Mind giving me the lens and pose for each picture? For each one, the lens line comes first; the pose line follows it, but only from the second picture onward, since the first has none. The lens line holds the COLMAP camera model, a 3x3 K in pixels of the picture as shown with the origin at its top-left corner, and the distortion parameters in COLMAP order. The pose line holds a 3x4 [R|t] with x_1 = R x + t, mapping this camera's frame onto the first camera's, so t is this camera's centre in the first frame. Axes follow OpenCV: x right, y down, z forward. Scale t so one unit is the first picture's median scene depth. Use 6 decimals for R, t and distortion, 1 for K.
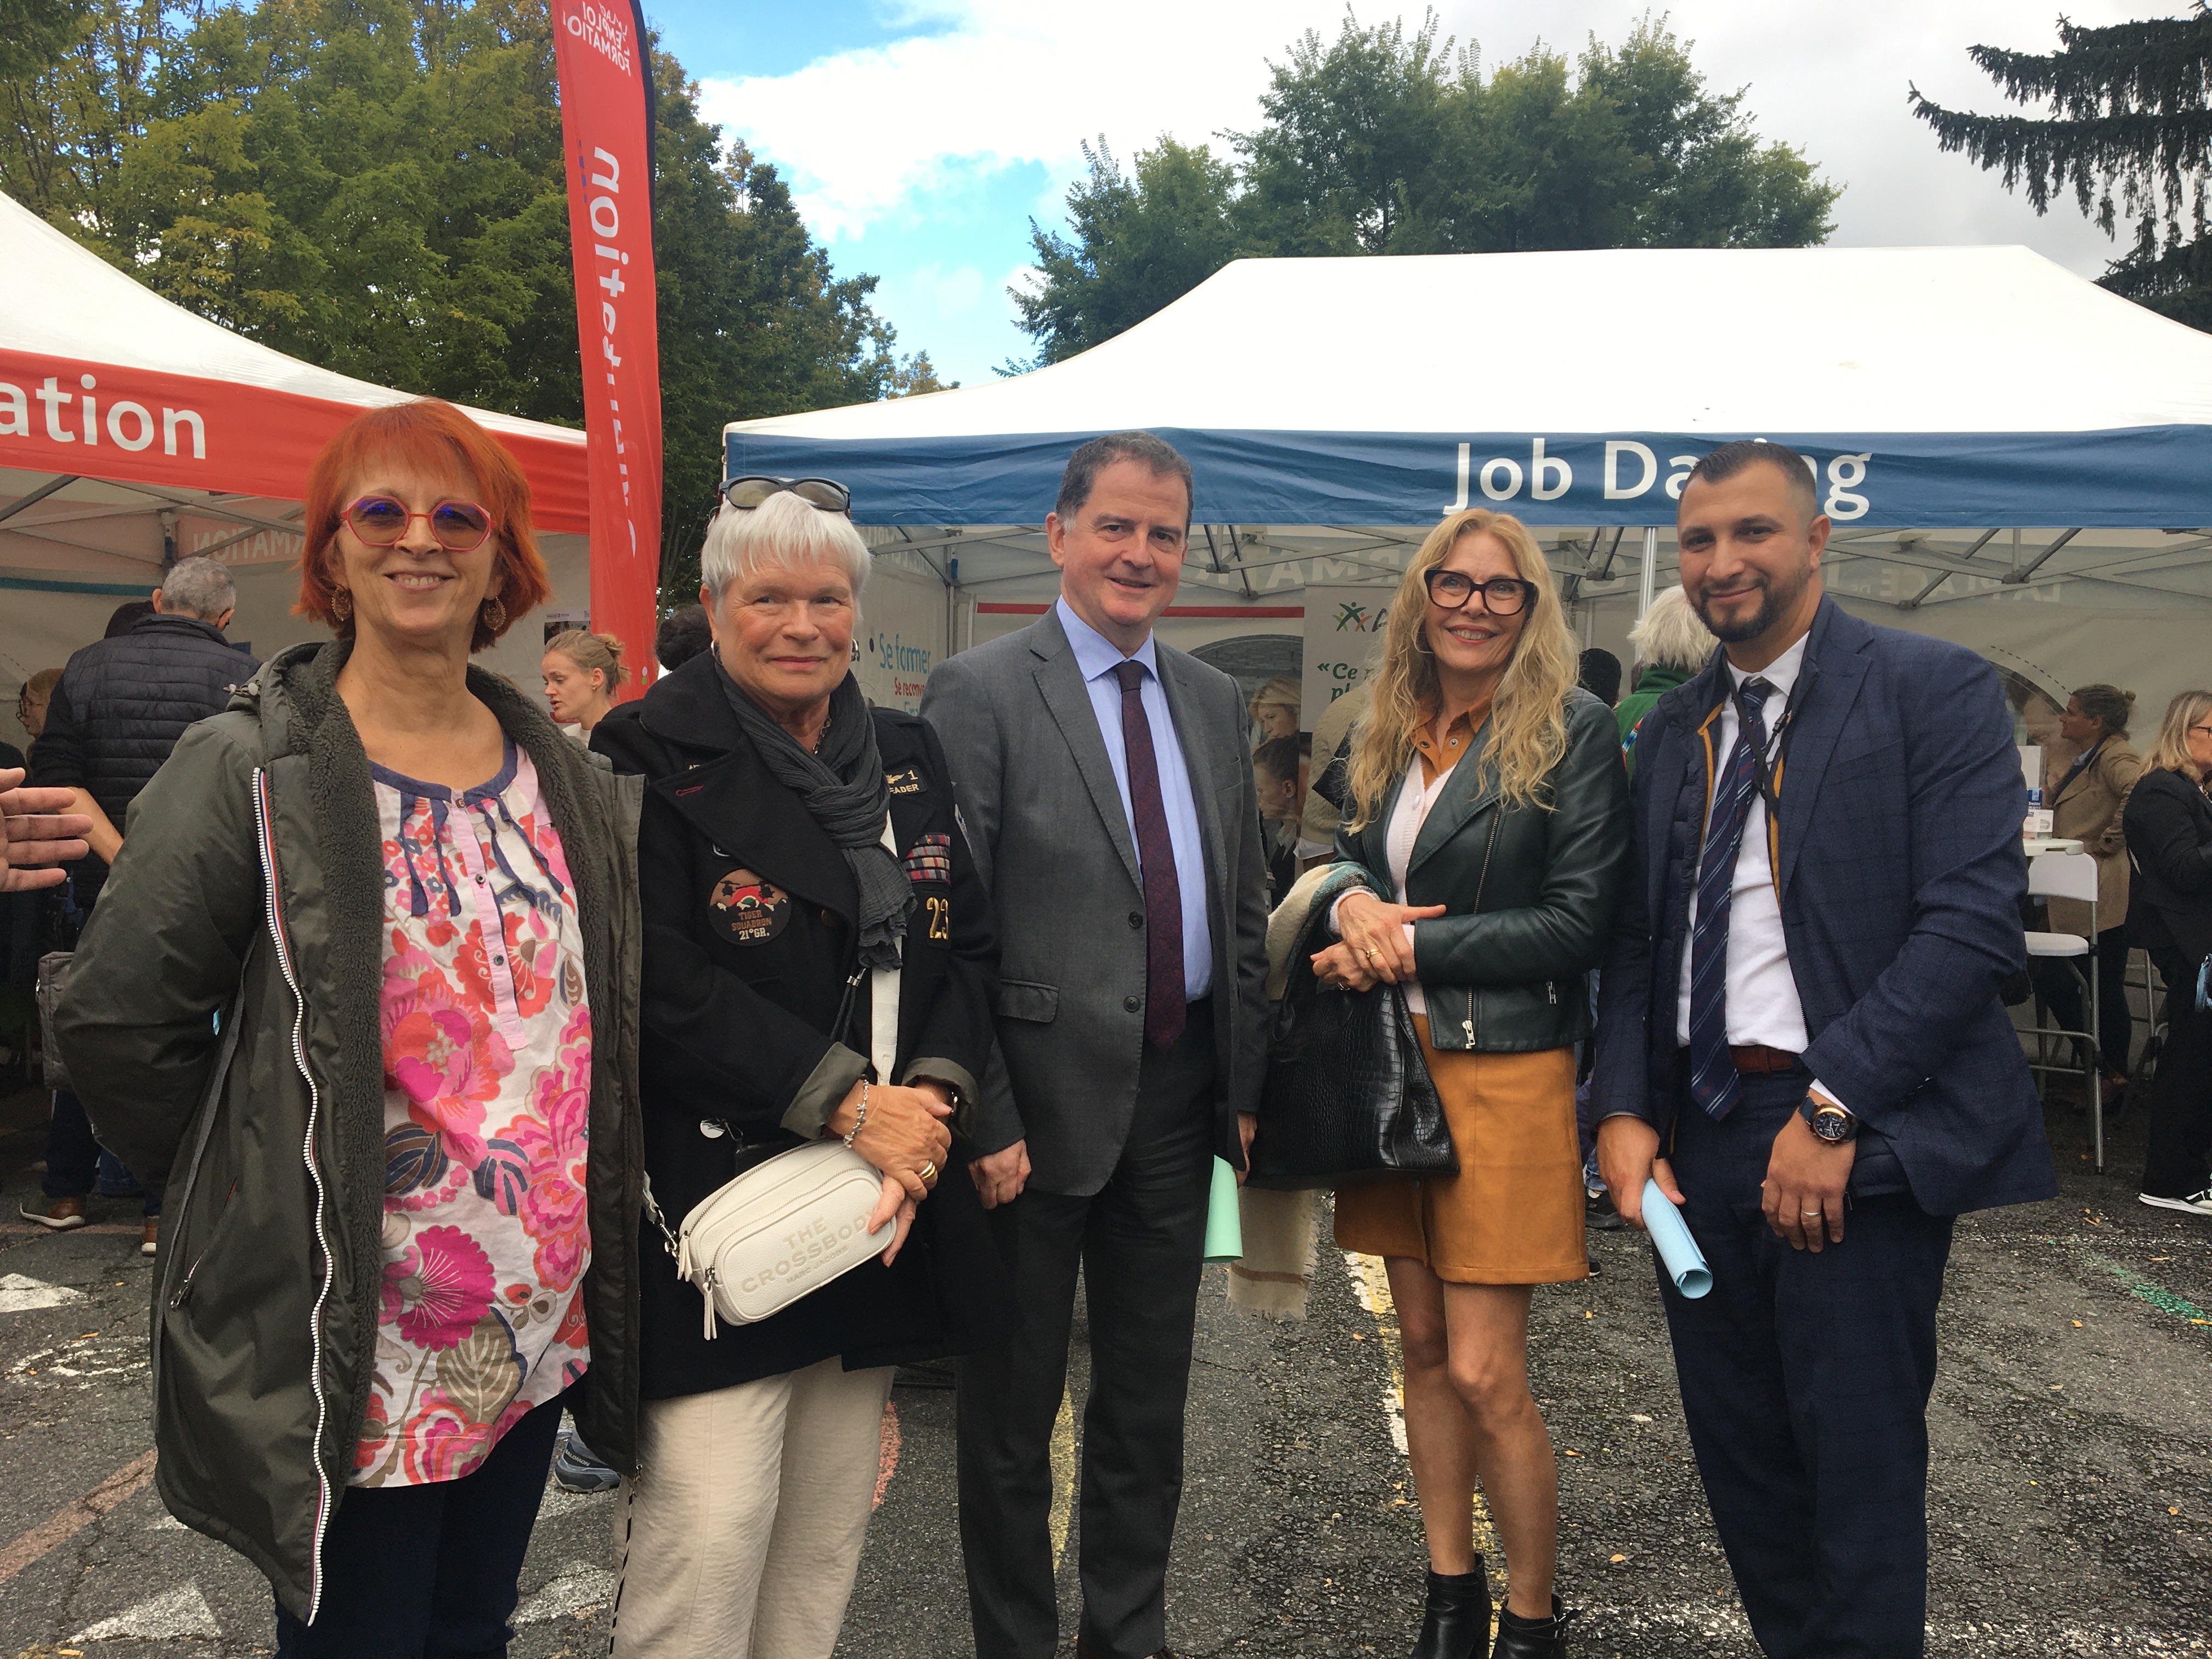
lens RADIAL K [[1863.7, 0, 1106.0], [0, 1863.7, 829.5], [0, 0, 1]] dist [0.008393, 0.004982]
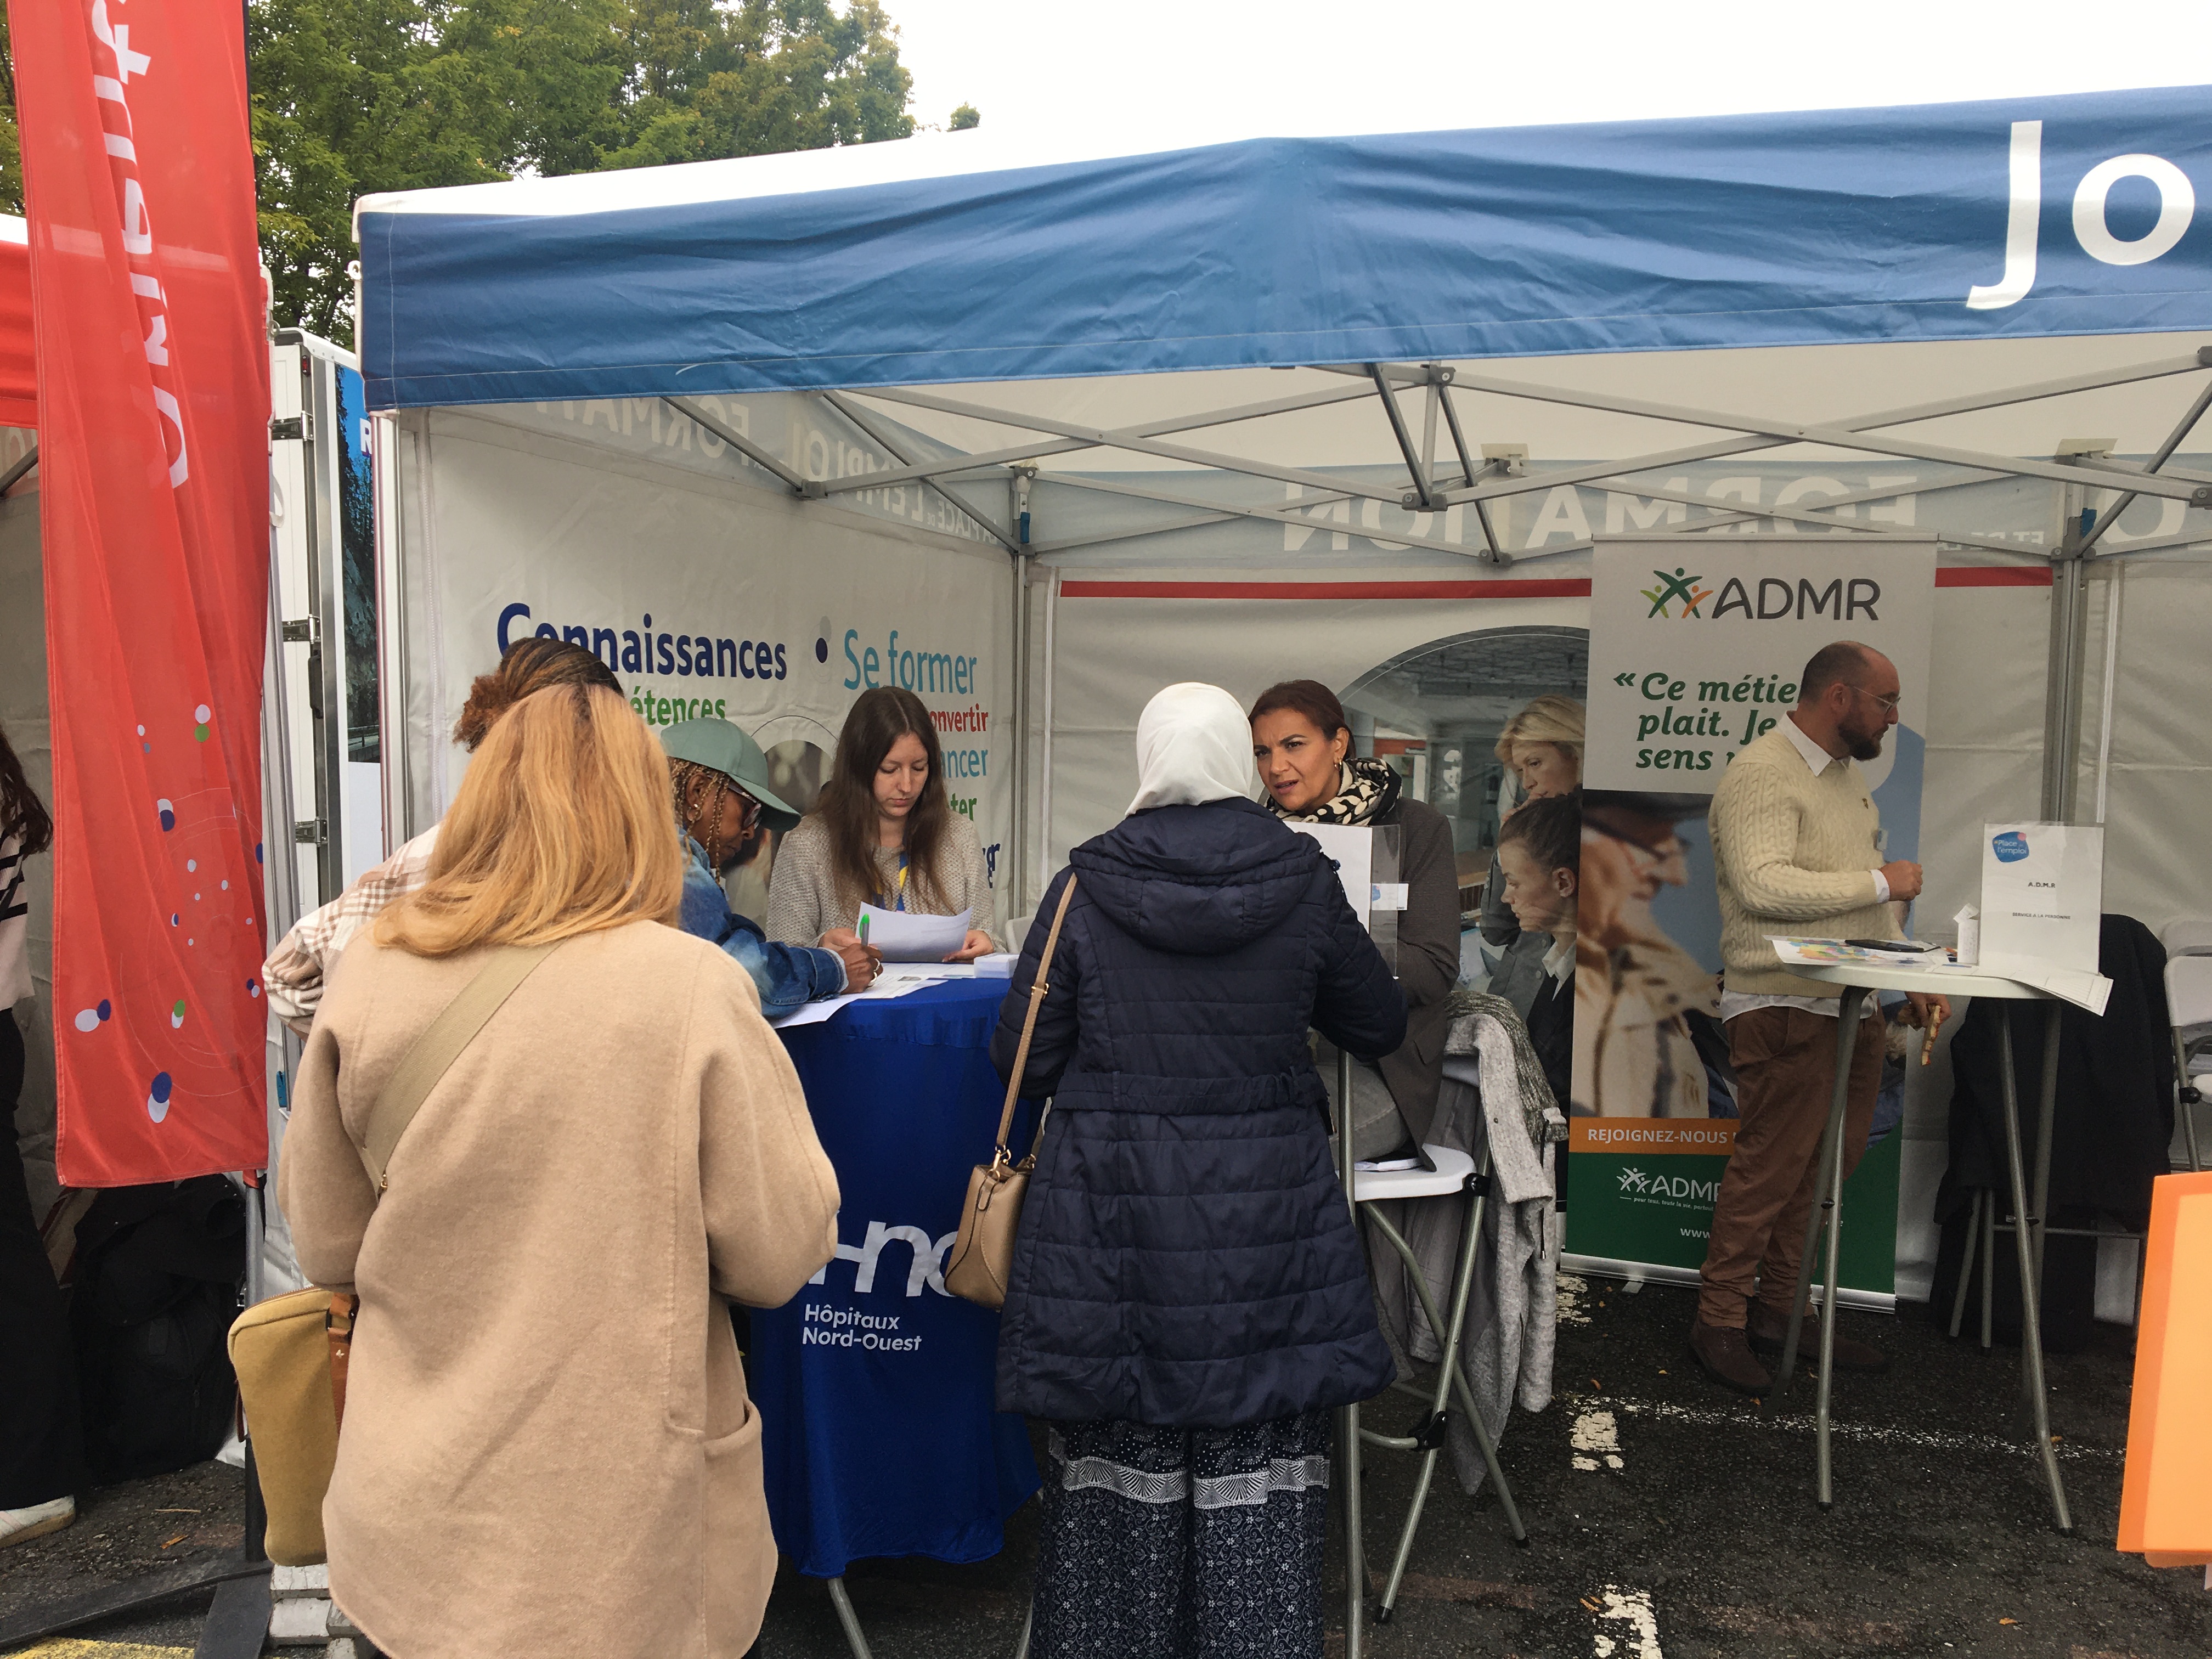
lens RADIAL K [[1854.0, 0, 1103.1], [0, 1854.0, 788.6], [0, 0, 1]] dist [0.047945, 0.006161]
pose [[0.989021, 0.002826, -0.147746, 0.040523], [-0.005798, 0.999789, -0.019692, -0.040148], [0.147659, 0.020332, 0.988829, 0.394386]]
